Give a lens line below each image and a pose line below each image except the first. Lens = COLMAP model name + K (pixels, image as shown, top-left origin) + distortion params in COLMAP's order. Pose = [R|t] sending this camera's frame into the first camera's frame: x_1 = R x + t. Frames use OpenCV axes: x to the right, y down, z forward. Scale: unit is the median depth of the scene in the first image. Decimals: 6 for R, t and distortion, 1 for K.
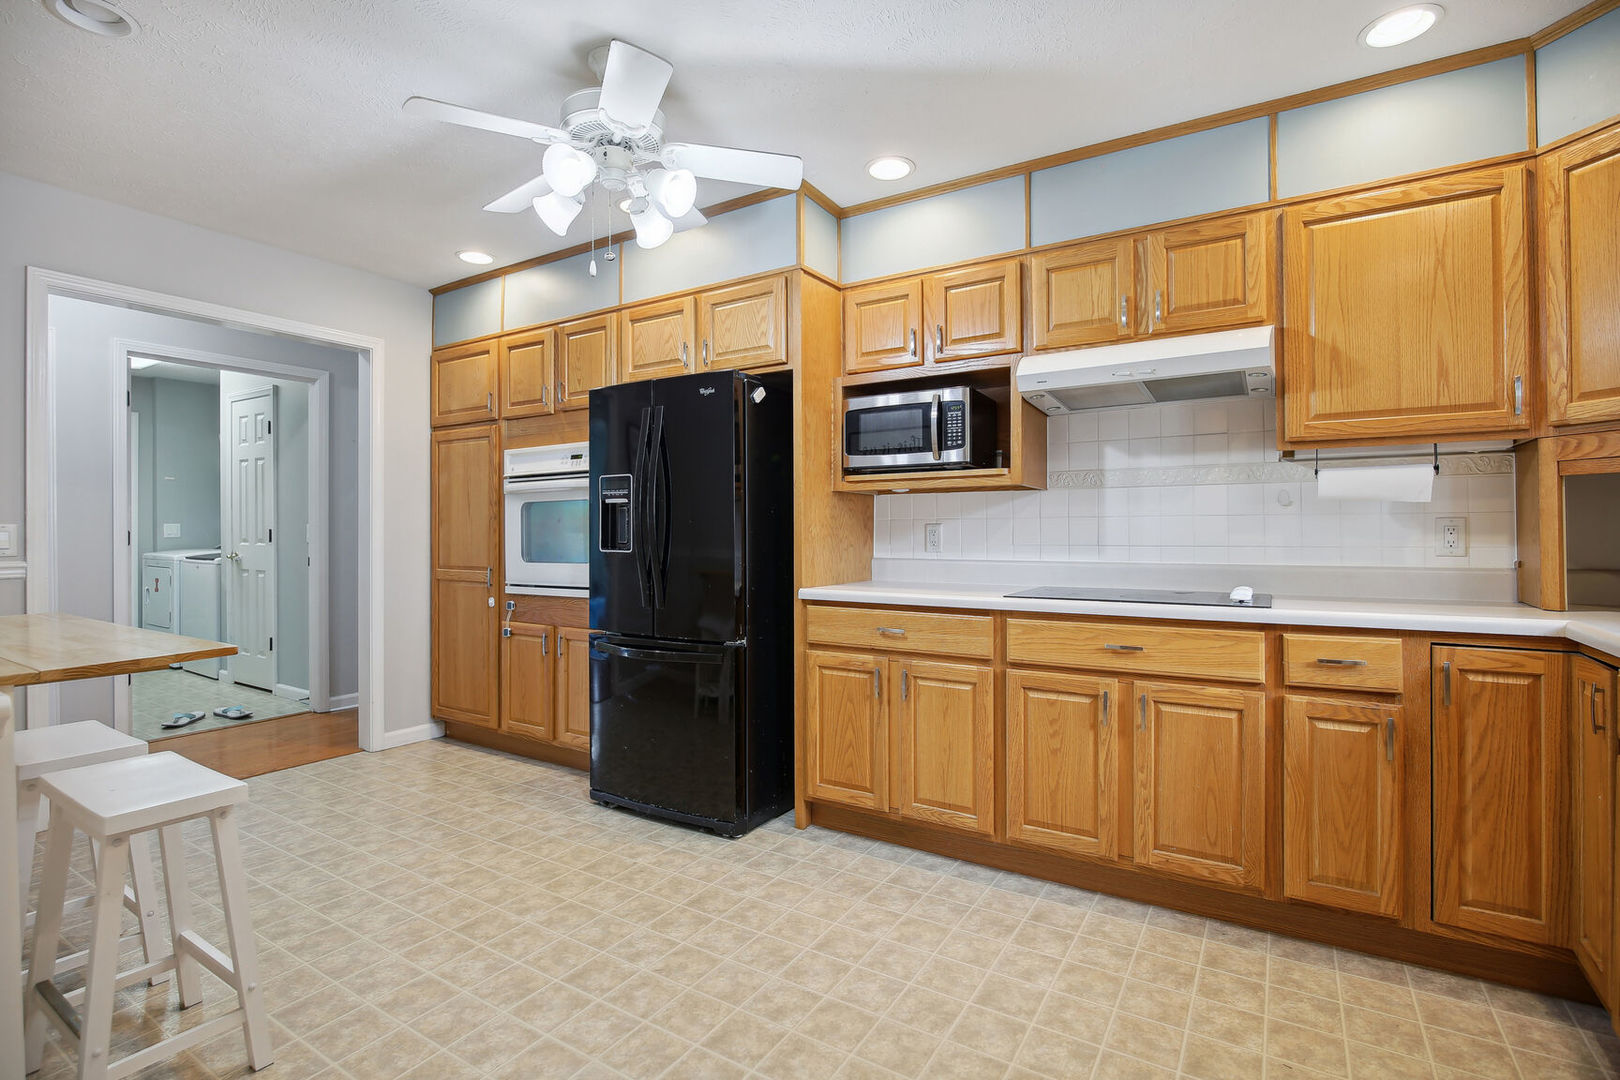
lens RADIAL K [[746.0, 0, 802.1], [0, 746.0, 540.1], [0, 0, 1]] dist [-0.011268, 0.001542]
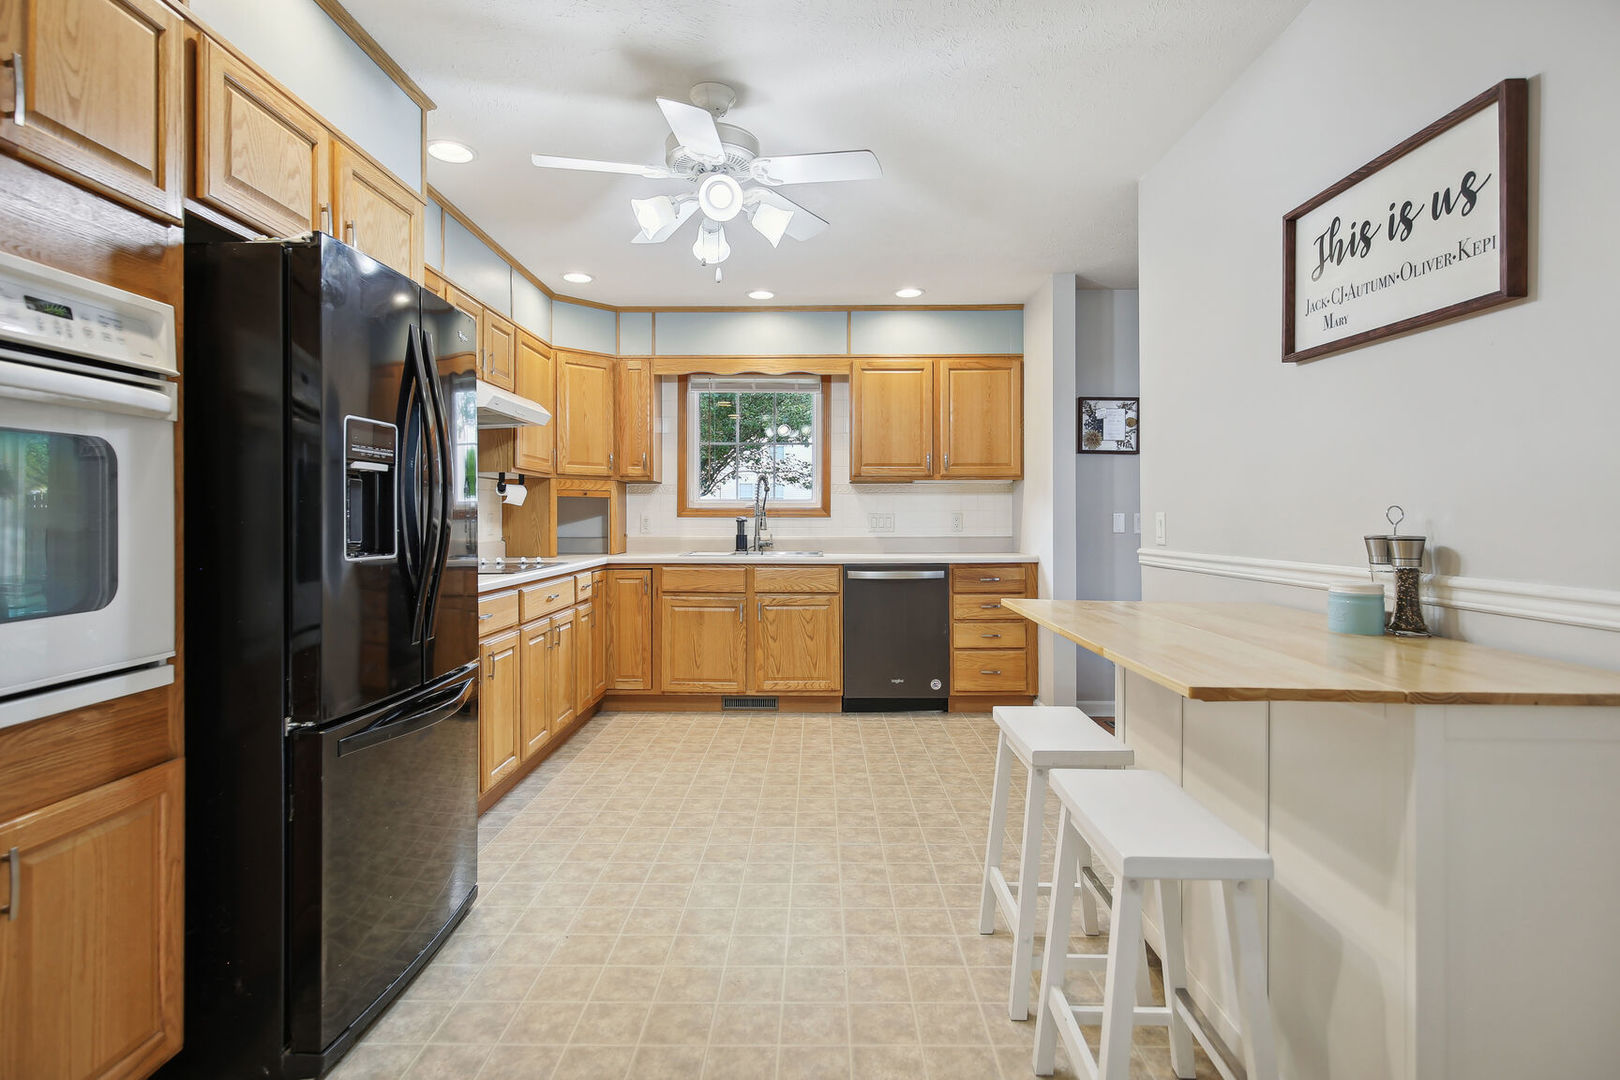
lens RADIAL K [[780.3, 0, 804.7], [0, 780.3, 531.4], [0, 0, 1]] dist [-0.016498, -0.002895]
pose [[-0.505697, -0.010303, 0.862649, -1.150049], [0.015662, 0.999654, 0.021121, -0.015282], [-0.862569, 0.024192, -0.505361, 1.284775]]
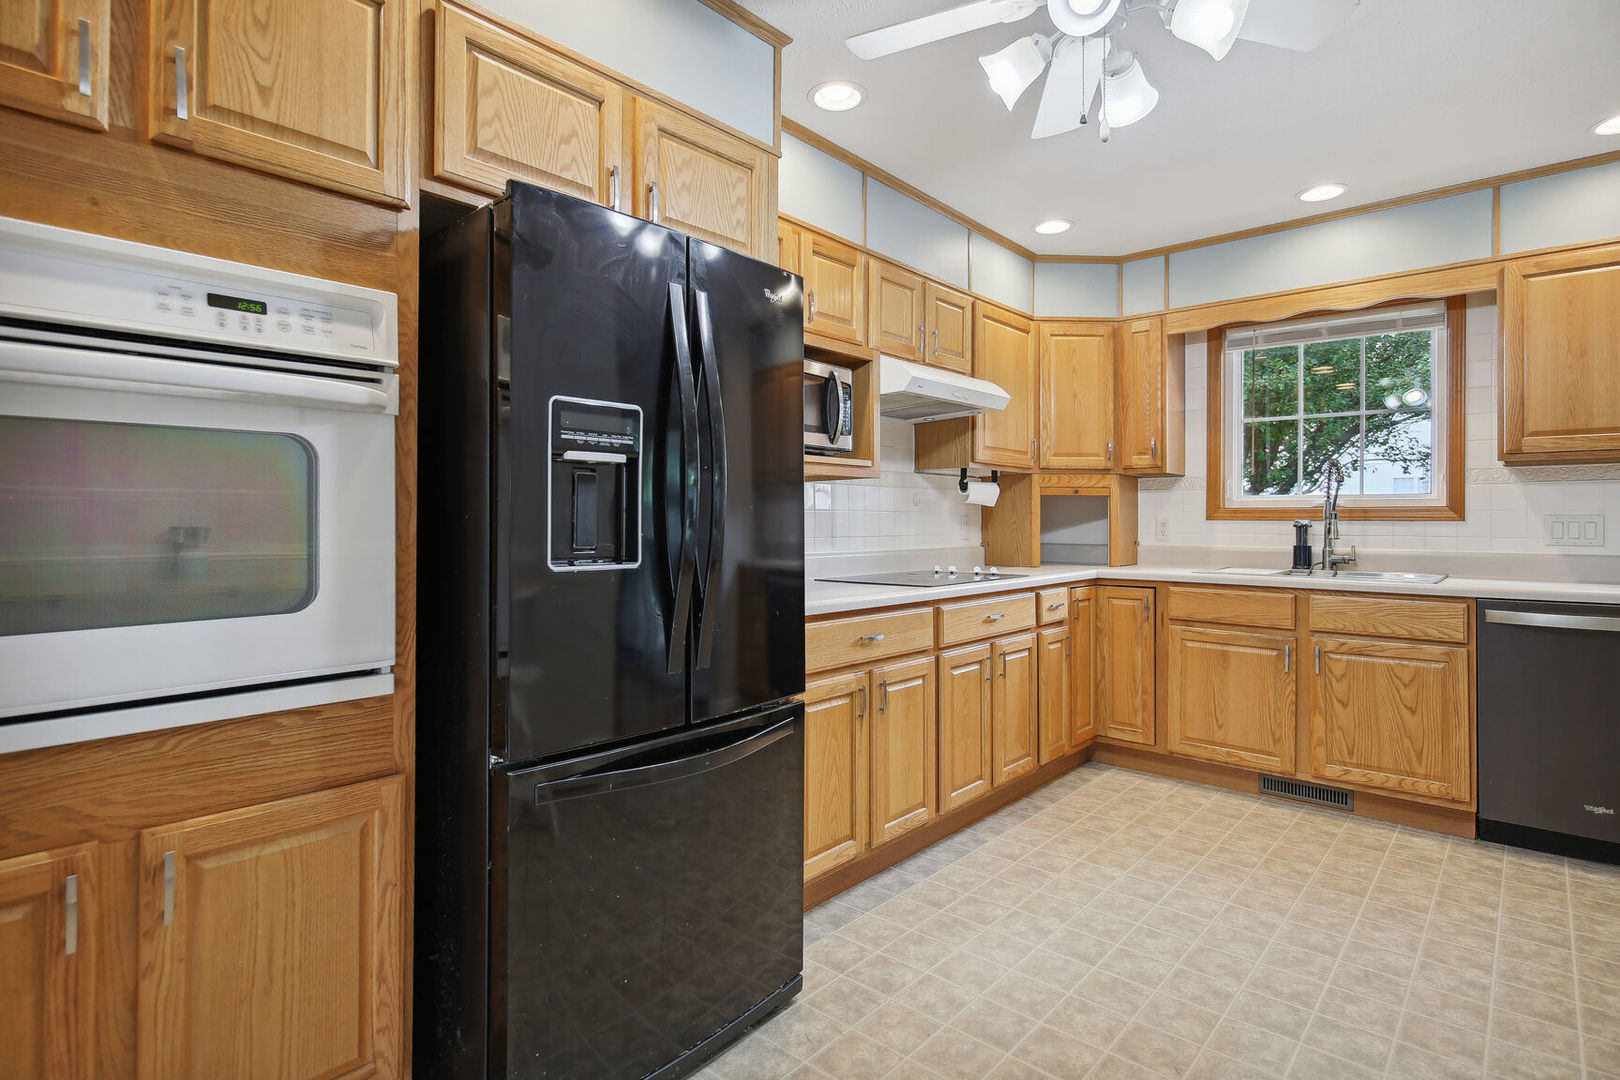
lens RADIAL K [[807.8, 0, 818.0], [0, 807.8, 522.6], [0, 0, 1]] dist [-0.003388, -0.000377]
pose [[0.176762, 0.002999, 0.984249, -0.904250], [0.011703, 0.999918, -0.005149, -0.010547], [-0.984184, 0.012429, 0.176713, 0.986293]]
